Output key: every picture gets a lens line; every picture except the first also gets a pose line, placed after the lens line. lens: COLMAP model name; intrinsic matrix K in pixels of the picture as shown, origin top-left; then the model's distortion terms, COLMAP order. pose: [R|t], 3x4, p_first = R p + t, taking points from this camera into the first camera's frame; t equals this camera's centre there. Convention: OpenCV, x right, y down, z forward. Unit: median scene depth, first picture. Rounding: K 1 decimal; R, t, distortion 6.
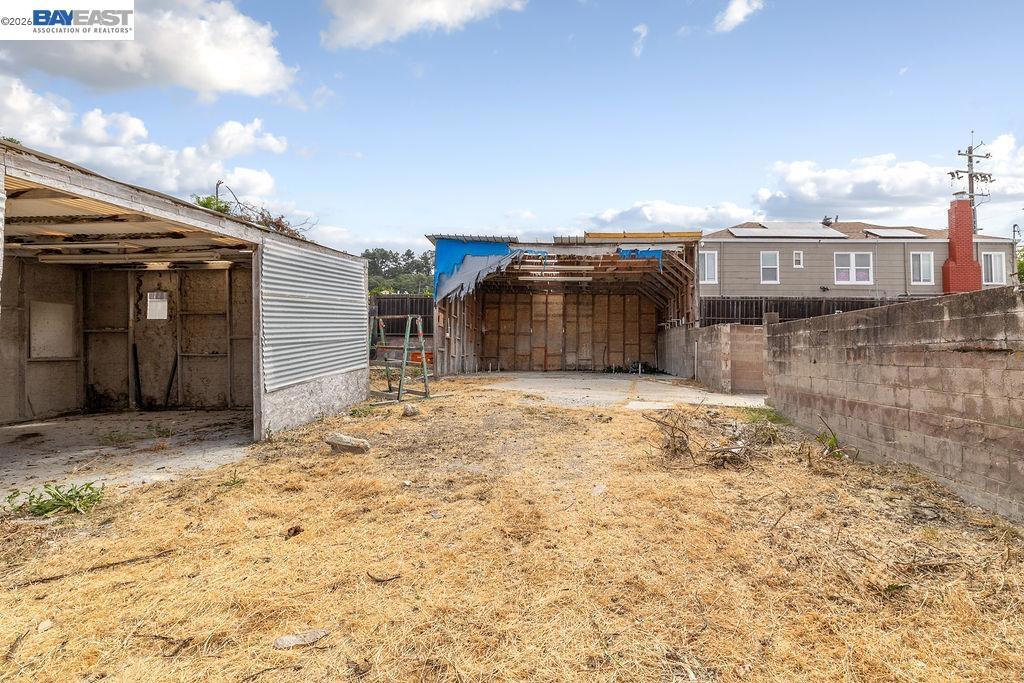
lens RADIAL K [[481.3, 0, 590.1], [0, 481.3, 336.7], [0, 0, 1]] dist [-0.001156, -0.000128]
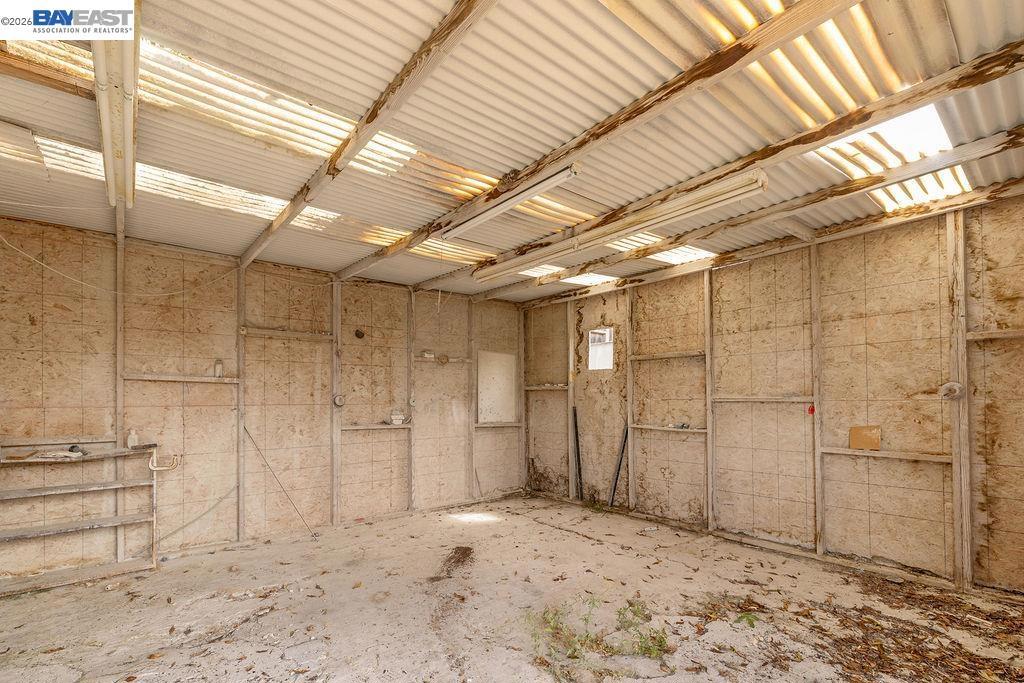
lens RADIAL K [[461.9, 0, 525.4], [0, 461.9, 360.6], [0, 0, 1]] dist [-0.000600, -0.000158]
pose [[0.677164, -0.050919, -0.734068, -0.511743], [-0.000054, 0.997599, -0.069249, -0.005060], [0.735832, 0.046932, 0.675536, 0.502698]]
